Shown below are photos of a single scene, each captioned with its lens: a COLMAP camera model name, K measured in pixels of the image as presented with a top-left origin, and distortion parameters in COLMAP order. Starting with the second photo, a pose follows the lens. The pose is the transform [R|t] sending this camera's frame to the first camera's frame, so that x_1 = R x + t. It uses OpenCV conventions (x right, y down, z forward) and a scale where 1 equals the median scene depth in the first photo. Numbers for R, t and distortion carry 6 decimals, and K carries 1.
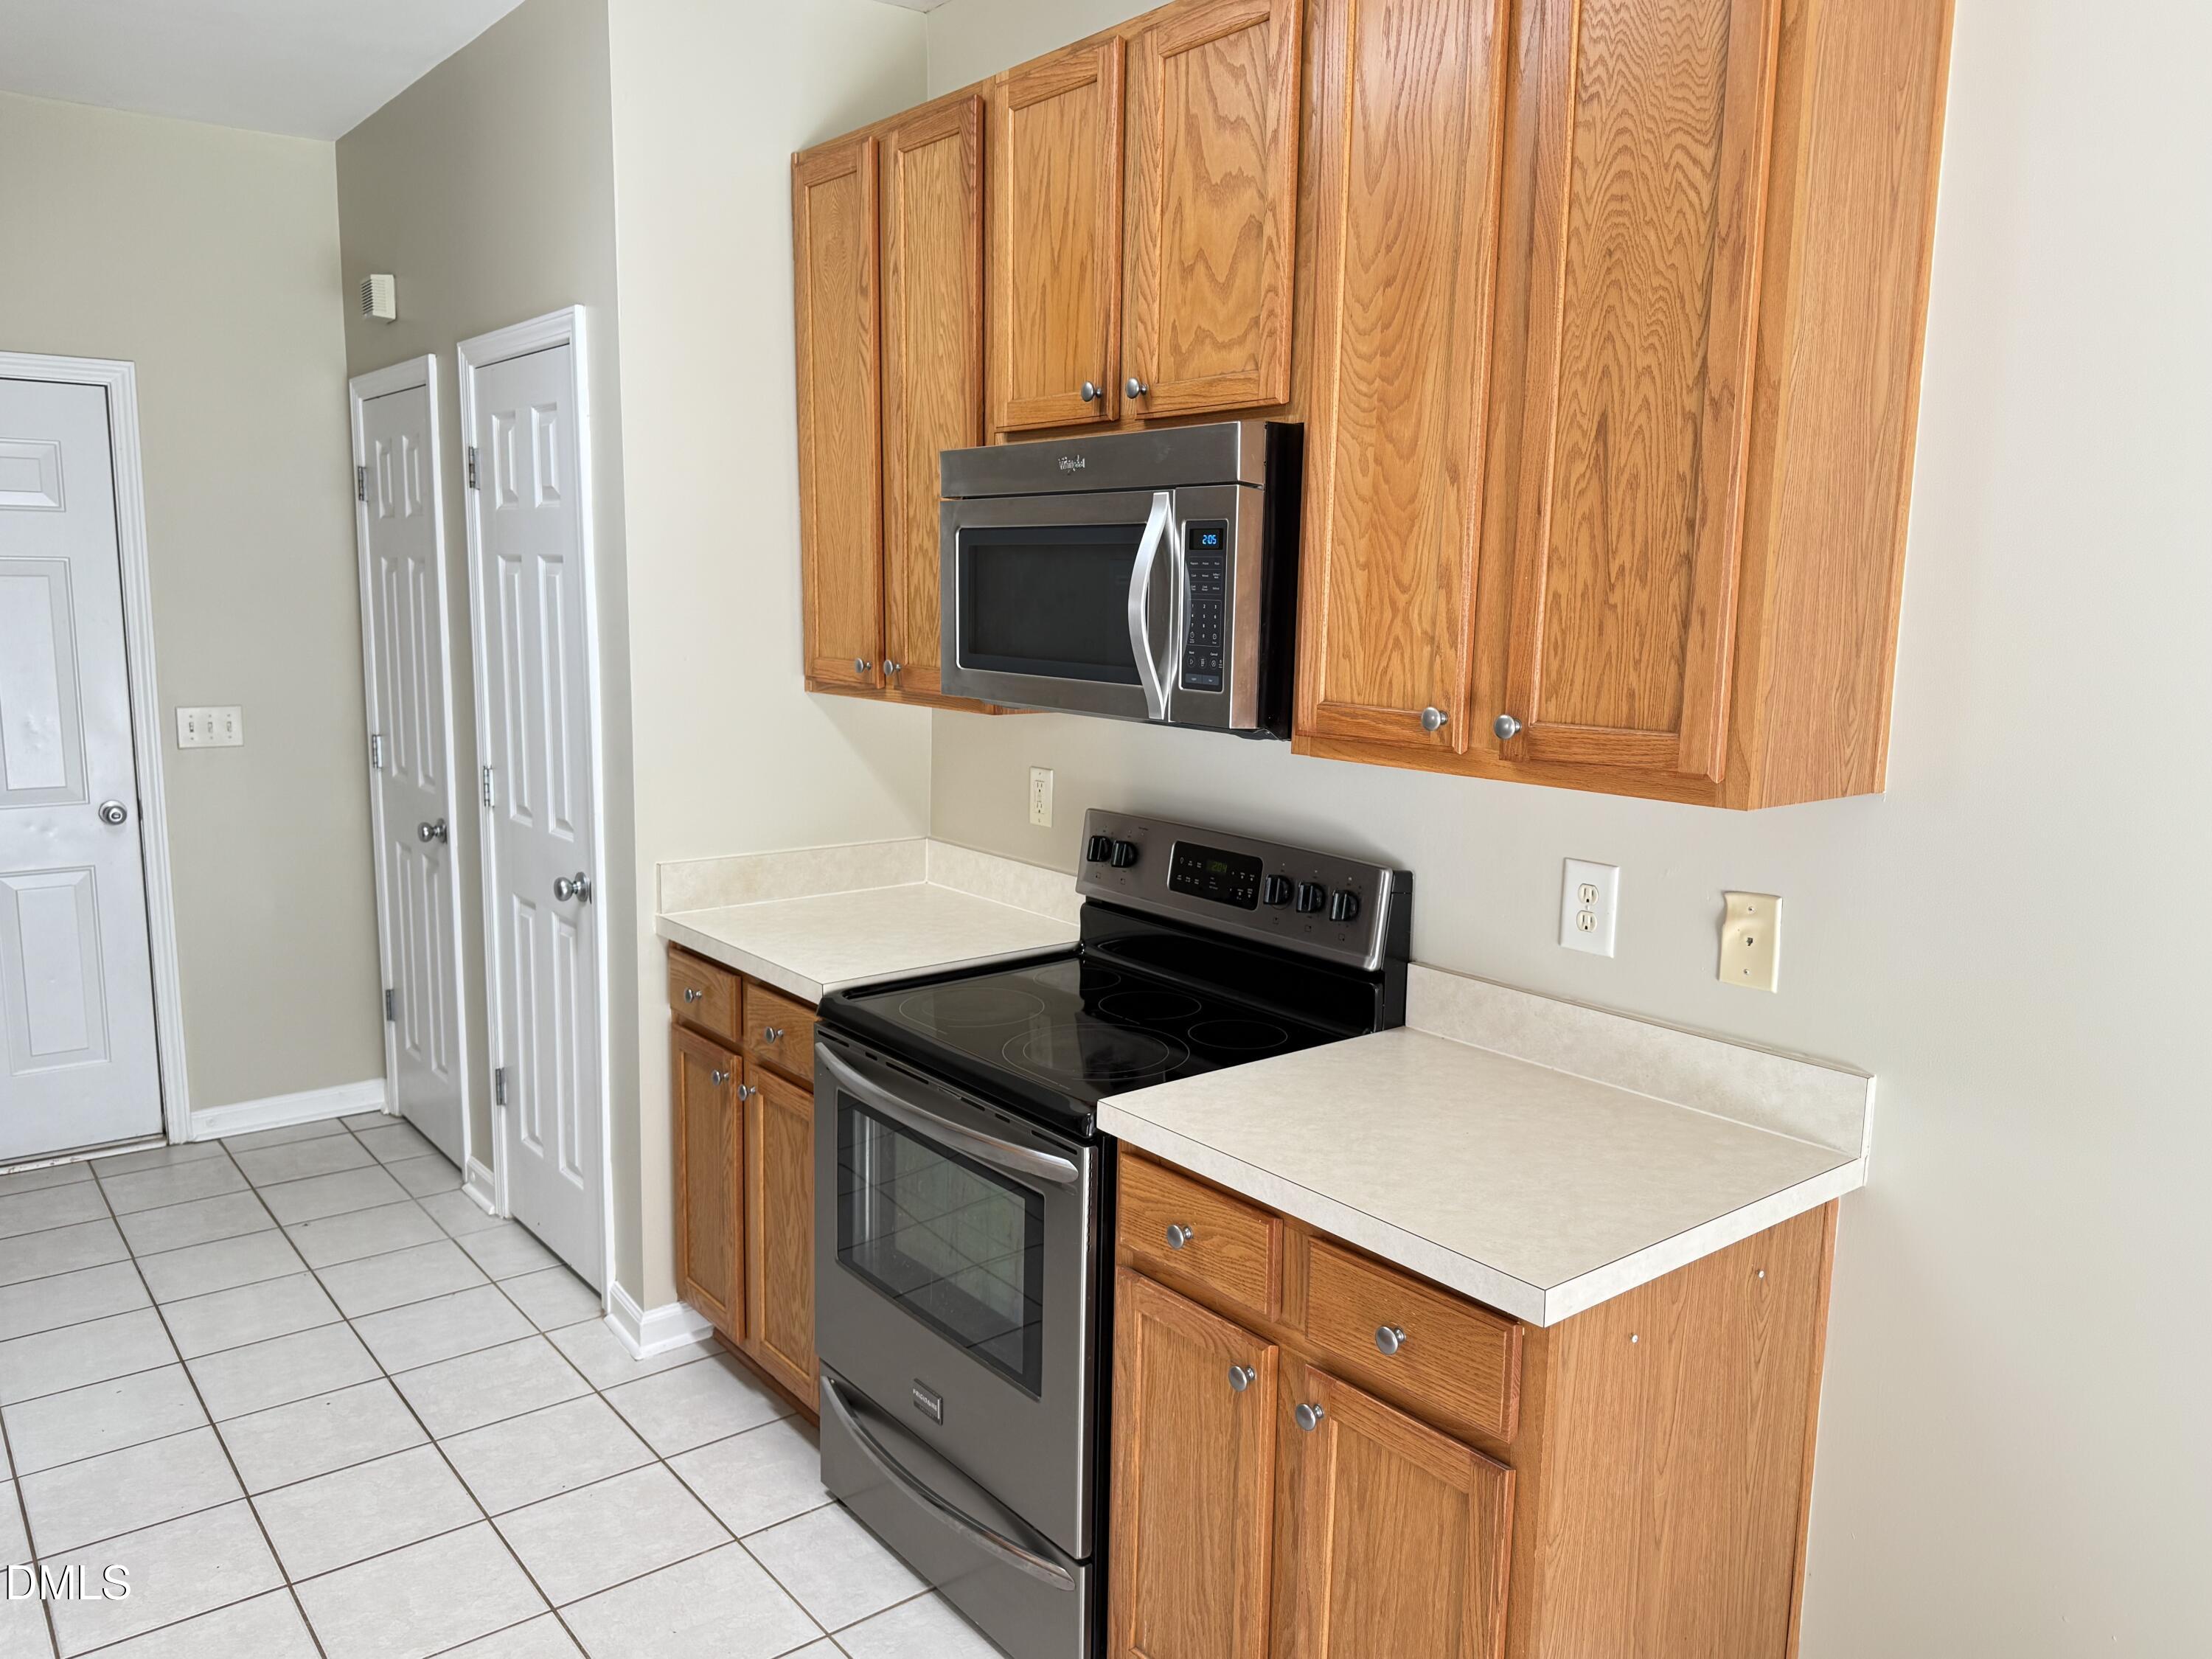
lens RADIAL K [[1618.5, 0, 1109.8], [0, 1618.5, 838.2], [0, 0, 1]] dist [0.005139, 0.000701]
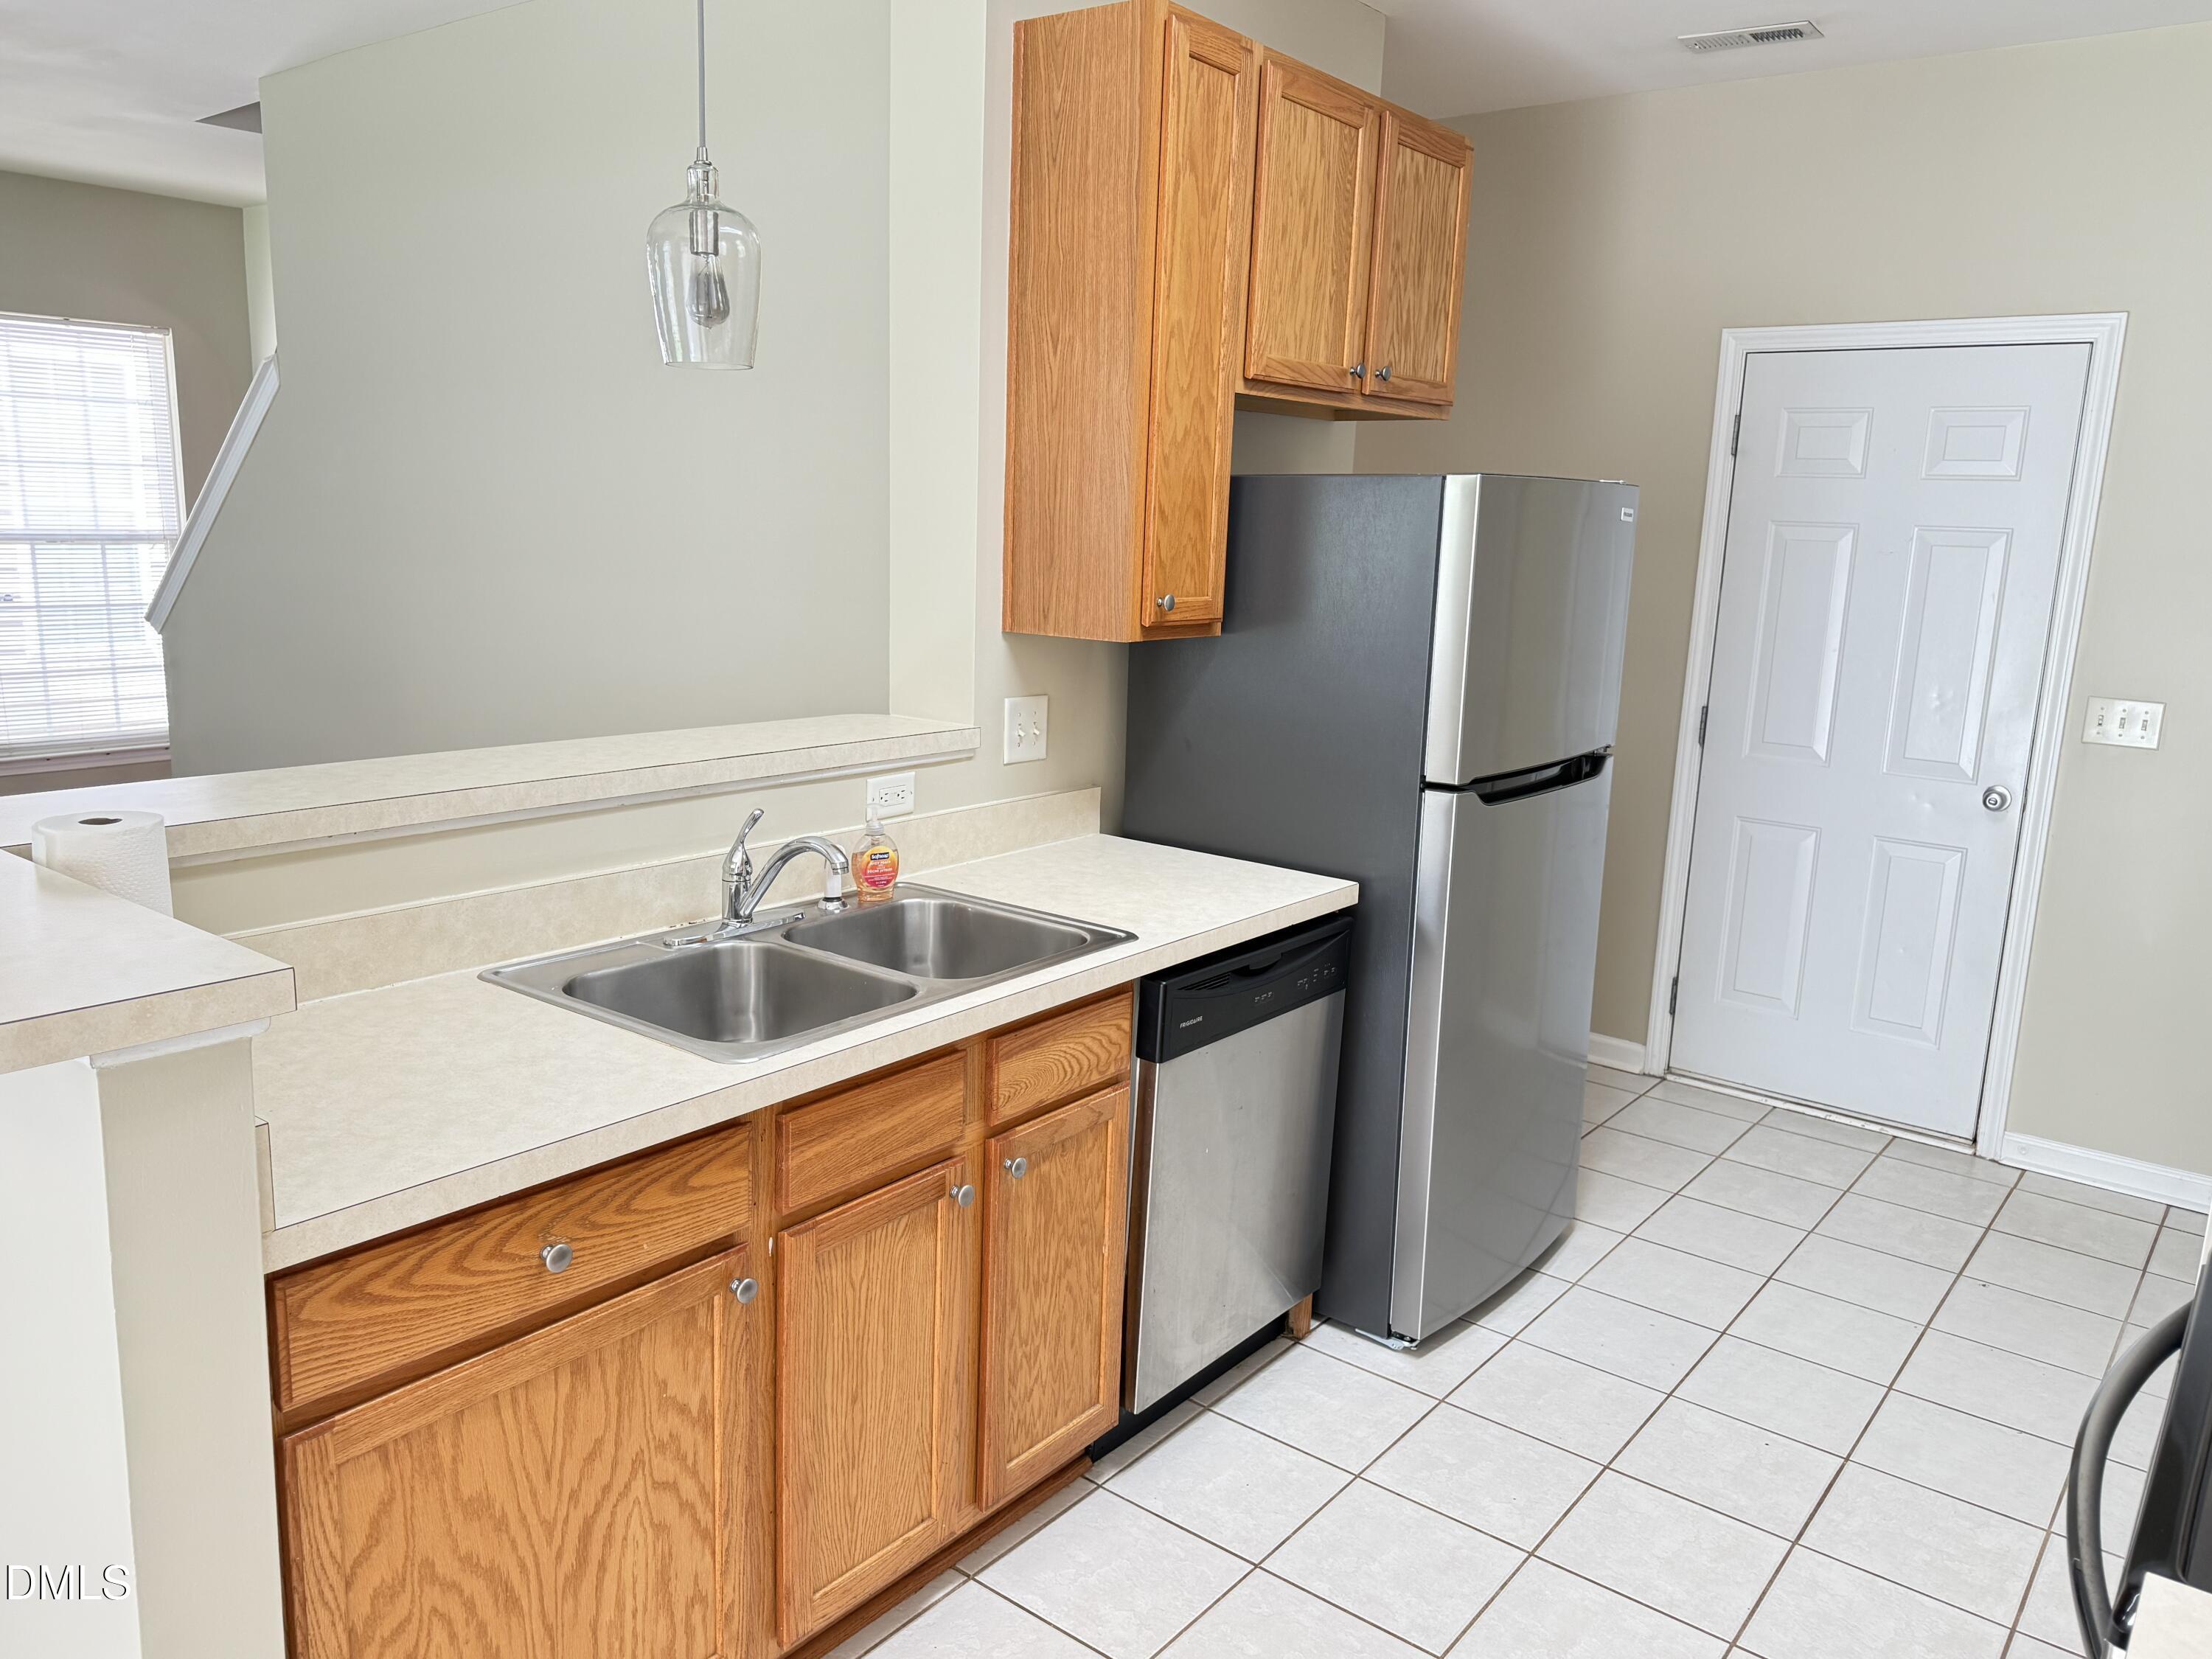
lens RADIAL K [[1618.5, 0, 1109.8], [0, 1618.5, 838.2], [0, 0, 1]] dist [0.005139, 0.000701]
pose [[0.230289, 0.185060, -0.955364, 0.173834], [-0.181725, 0.972659, 0.144605, -0.035225], [0.956004, 0.140313, 0.257623, 0.255553]]
